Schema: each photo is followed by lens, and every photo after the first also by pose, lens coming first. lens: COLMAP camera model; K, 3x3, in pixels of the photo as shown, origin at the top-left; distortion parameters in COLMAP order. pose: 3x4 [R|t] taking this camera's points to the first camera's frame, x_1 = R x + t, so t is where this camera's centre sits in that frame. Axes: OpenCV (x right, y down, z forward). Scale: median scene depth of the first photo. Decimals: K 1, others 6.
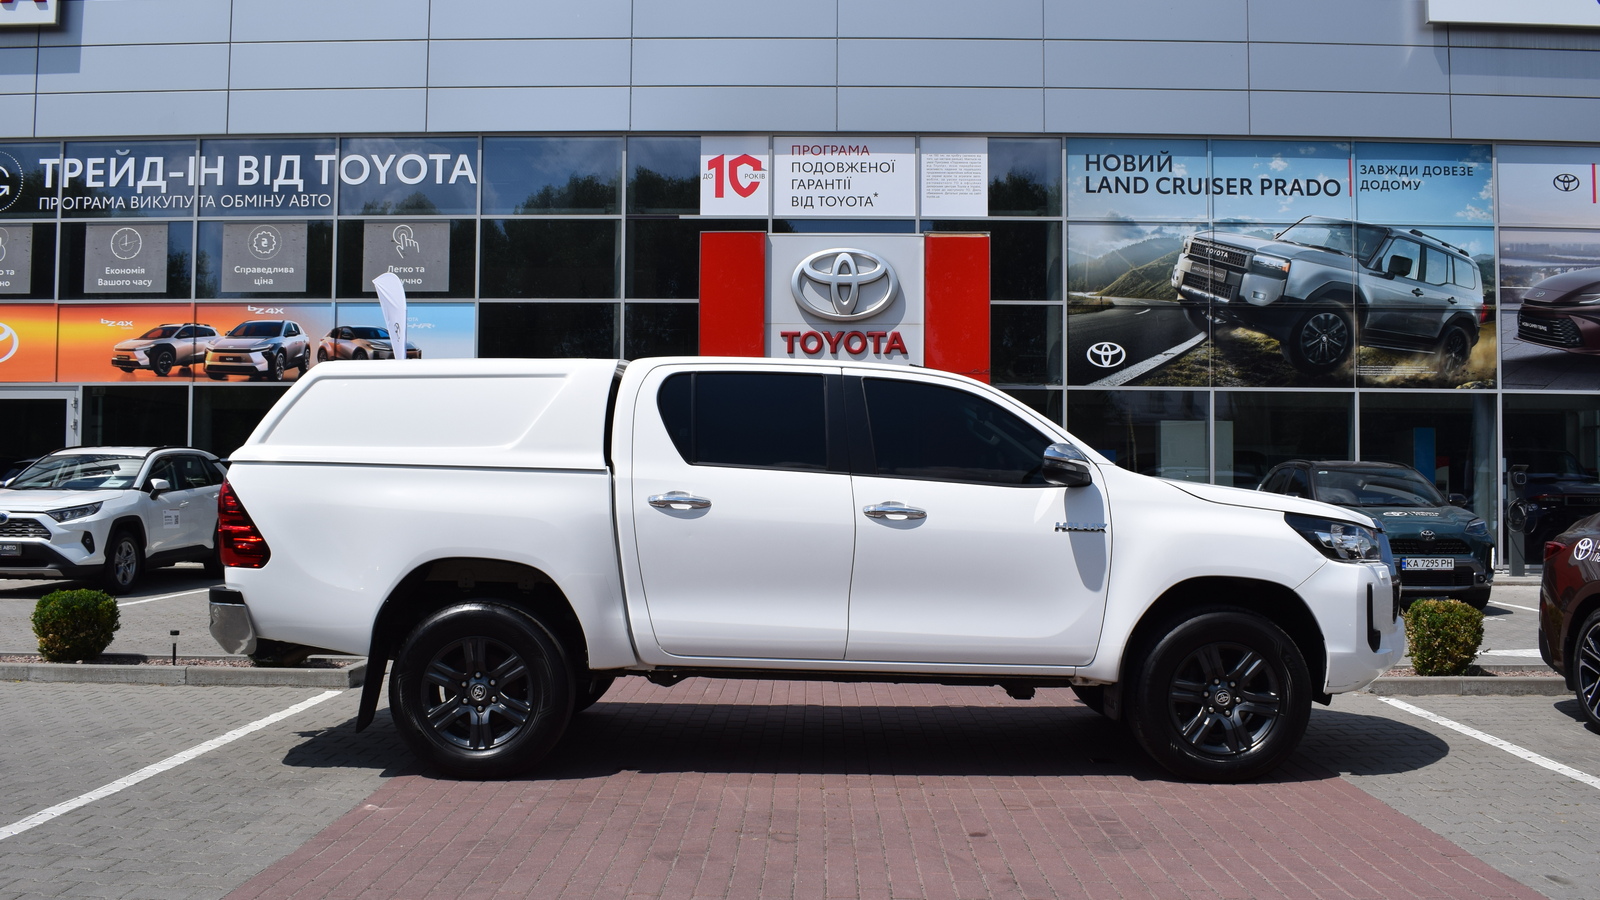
lens RADIAL K [[1373.5, 0, 816.6], [0, 1373.5, 441.3], [0, 0, 1]] dist [-0.090570, 0.015462]
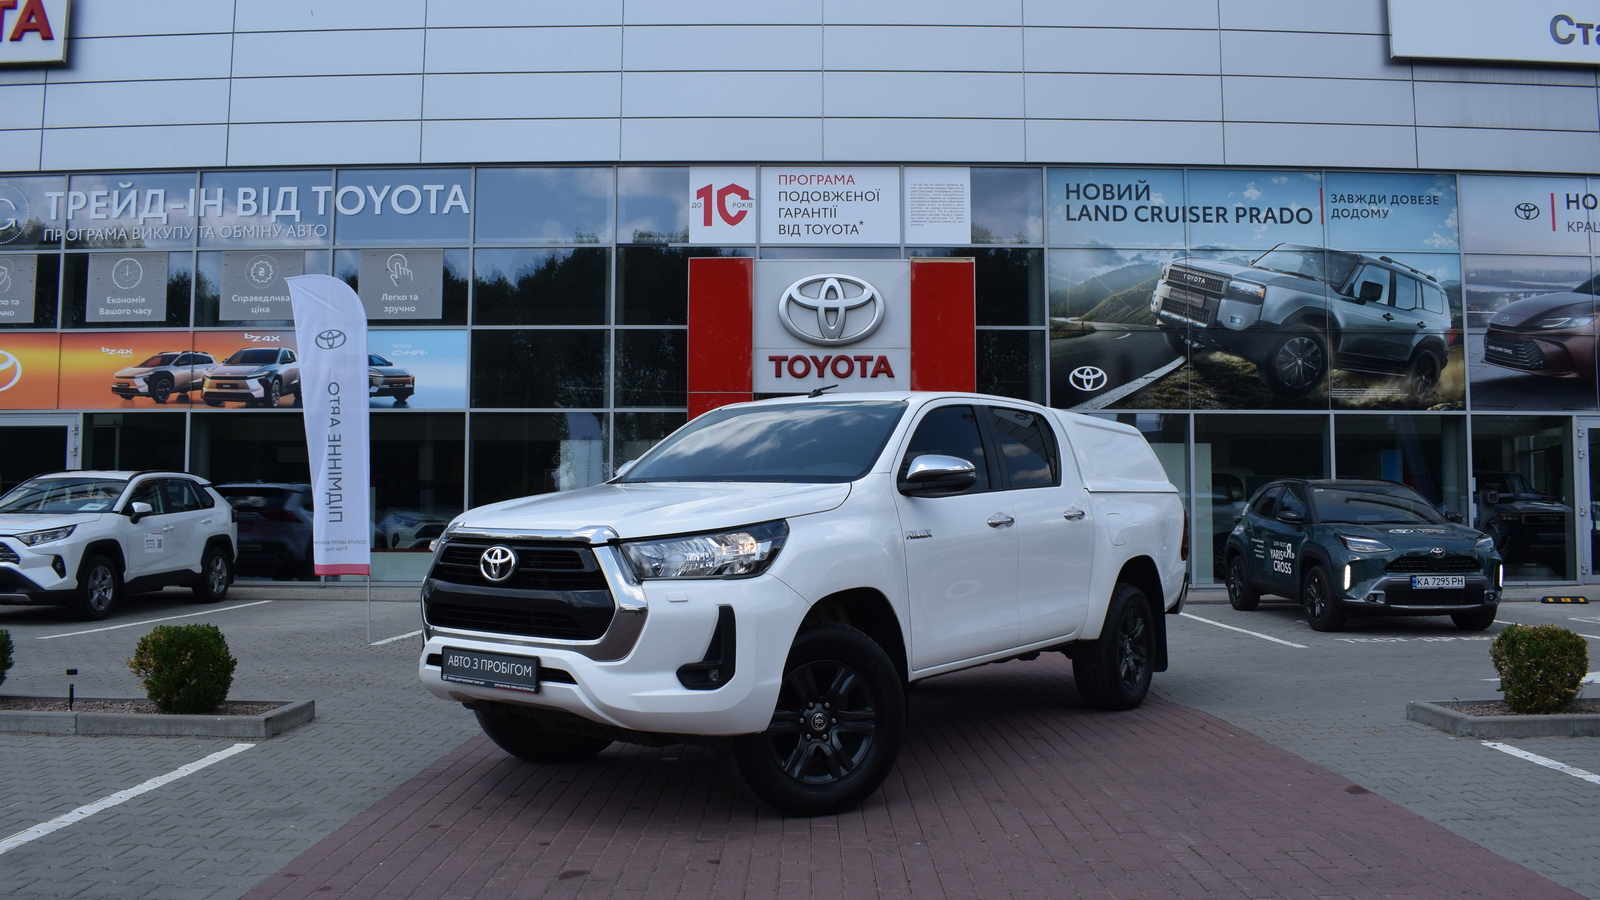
lens RADIAL K [[1204.0, 0, 820.6], [0, 1204.0, 448.0], [0, 0, 1]] dist [-0.094431, 0.010257]
pose [[0.999782, -0.003520, 0.020565, -0.006122], [0.003993, 0.999727, -0.023017, 0.008257], [-0.020479, 0.023095, 0.999524, 0.112559]]
